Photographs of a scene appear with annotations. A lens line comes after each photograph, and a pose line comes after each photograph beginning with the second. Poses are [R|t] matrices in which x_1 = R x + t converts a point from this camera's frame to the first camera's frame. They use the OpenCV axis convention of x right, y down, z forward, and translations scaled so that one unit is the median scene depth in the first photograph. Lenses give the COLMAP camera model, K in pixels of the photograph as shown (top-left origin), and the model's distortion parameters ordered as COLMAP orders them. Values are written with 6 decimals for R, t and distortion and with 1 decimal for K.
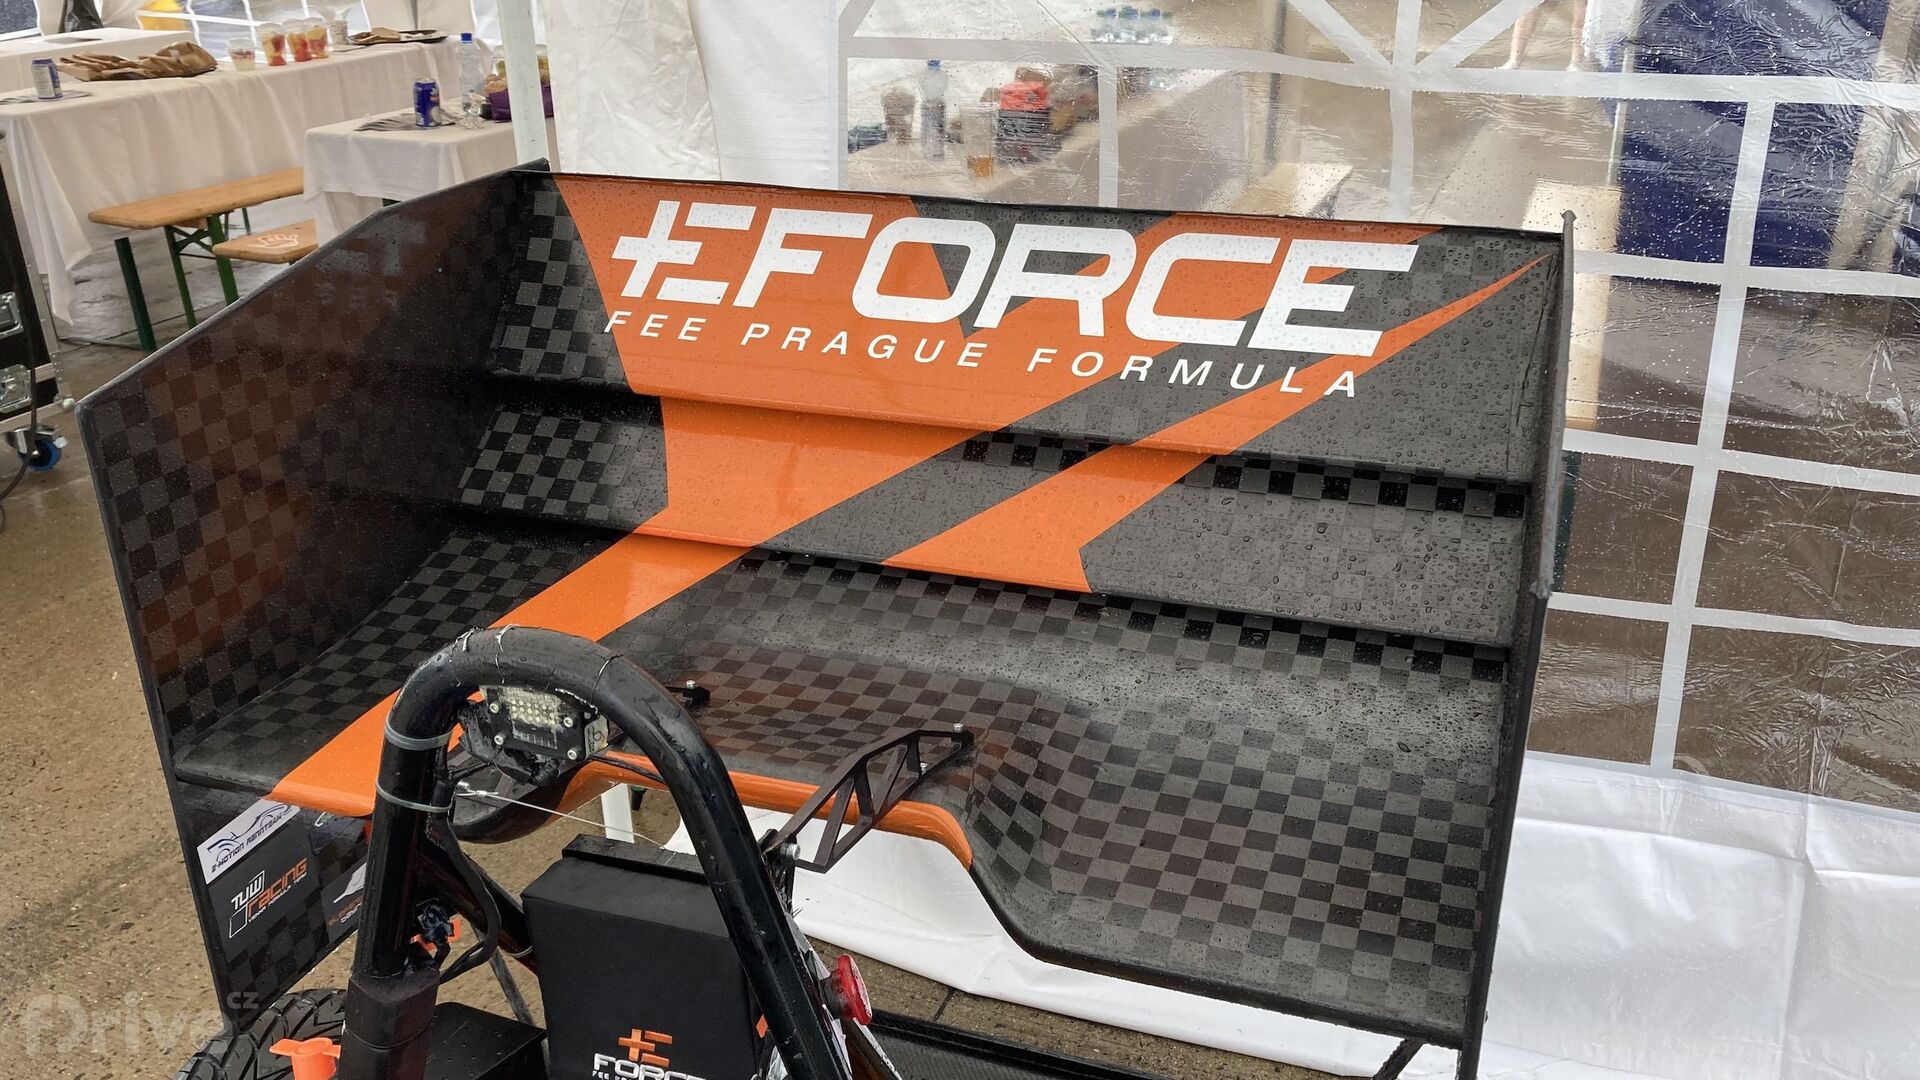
lens RADIAL K [[1552.9, 0, 946.8], [0, 1552.9, 534.6], [0, 0, 1]] dist [0.052346, -0.067975]
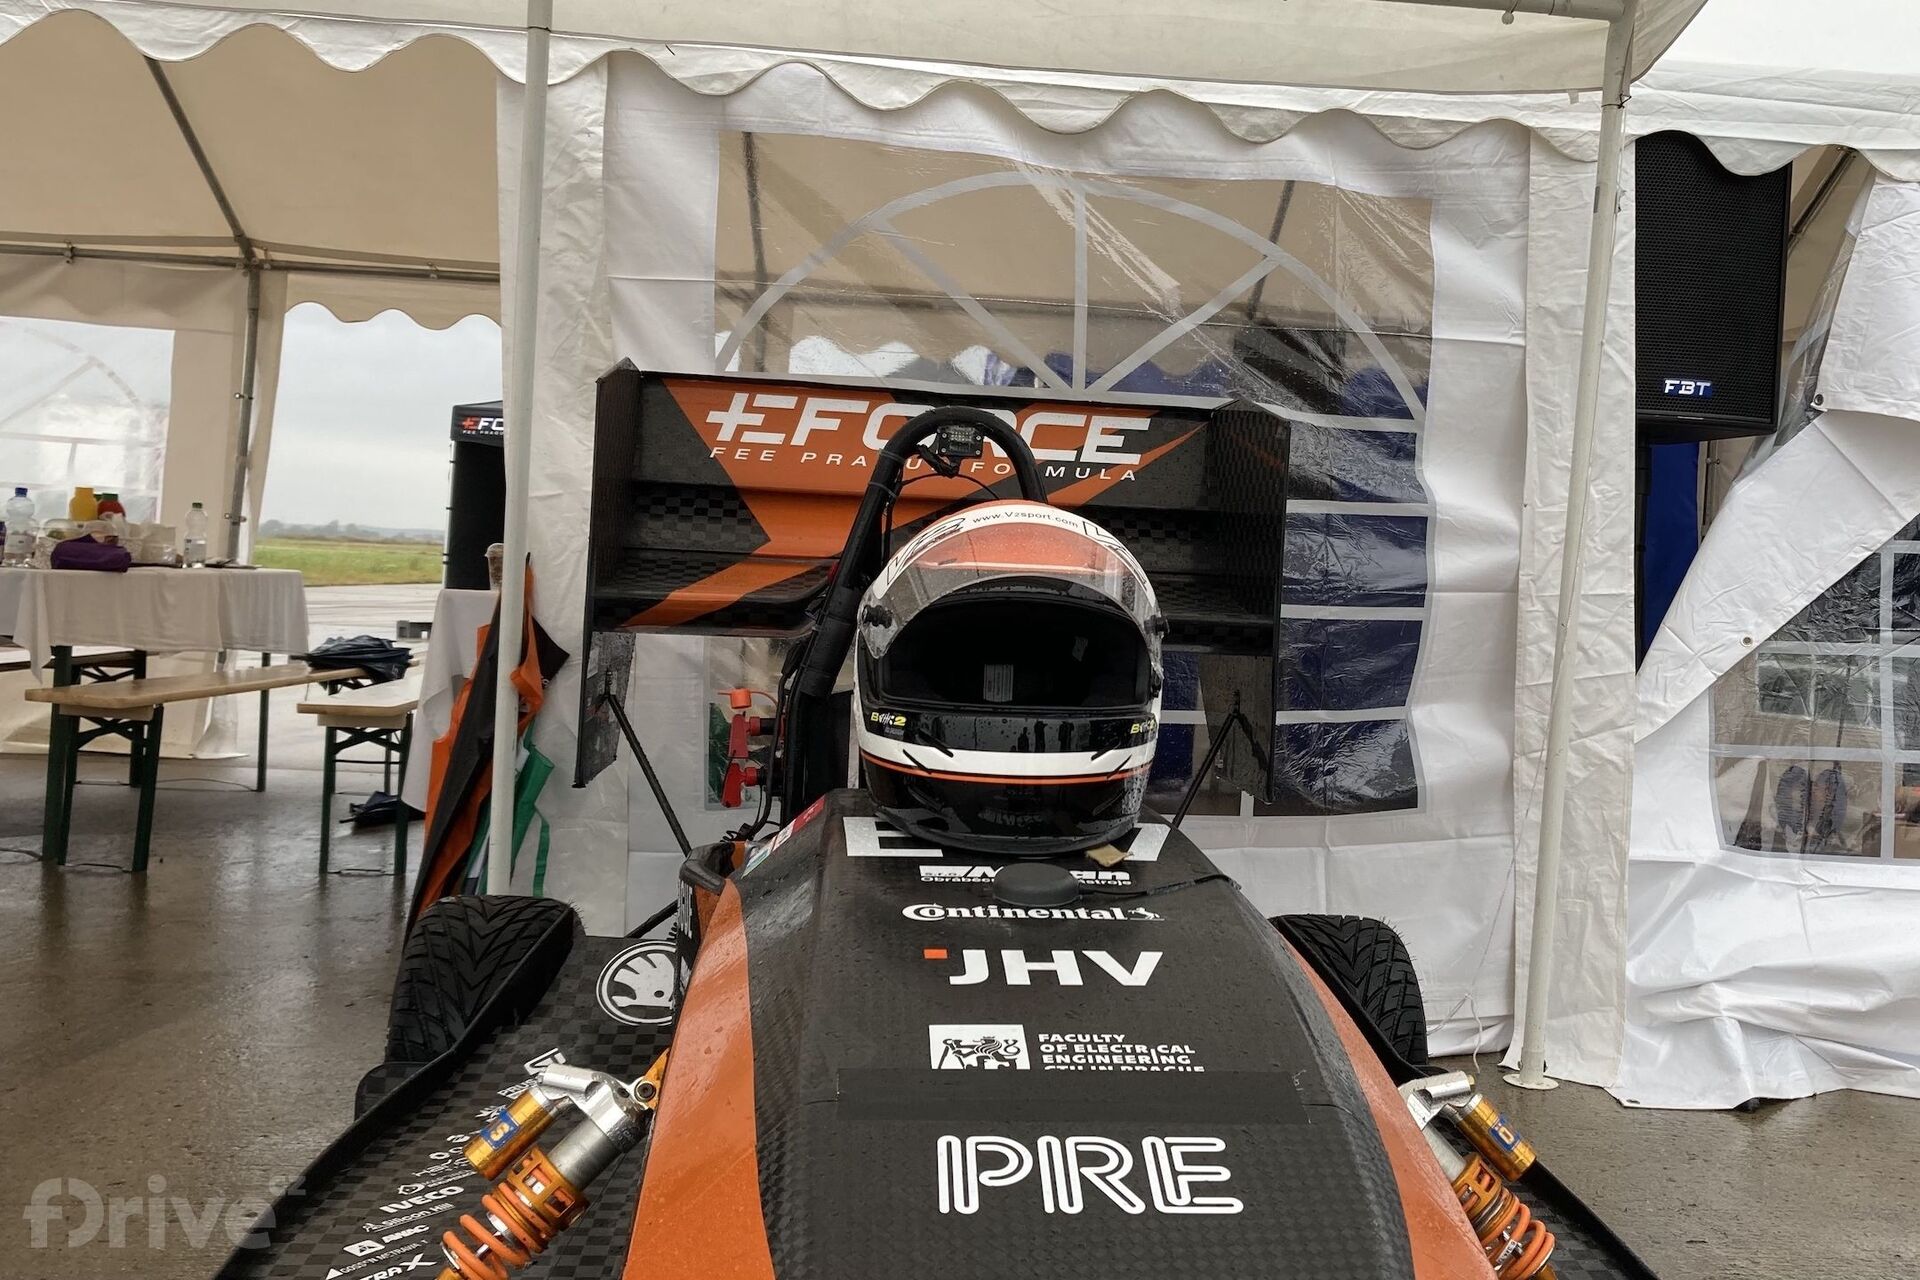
lens RADIAL K [[1836.9, 0, 1075.0], [0, 1836.9, 613.6], [0, 0, 1]] dist [0.061877, 0.000000]
pose [[0.881056, 0.052998, 0.470034, -0.837355], [0.130011, 0.928298, -0.348368, 0.810950], [-0.454794, 0.368042, 0.810992, -0.774806]]
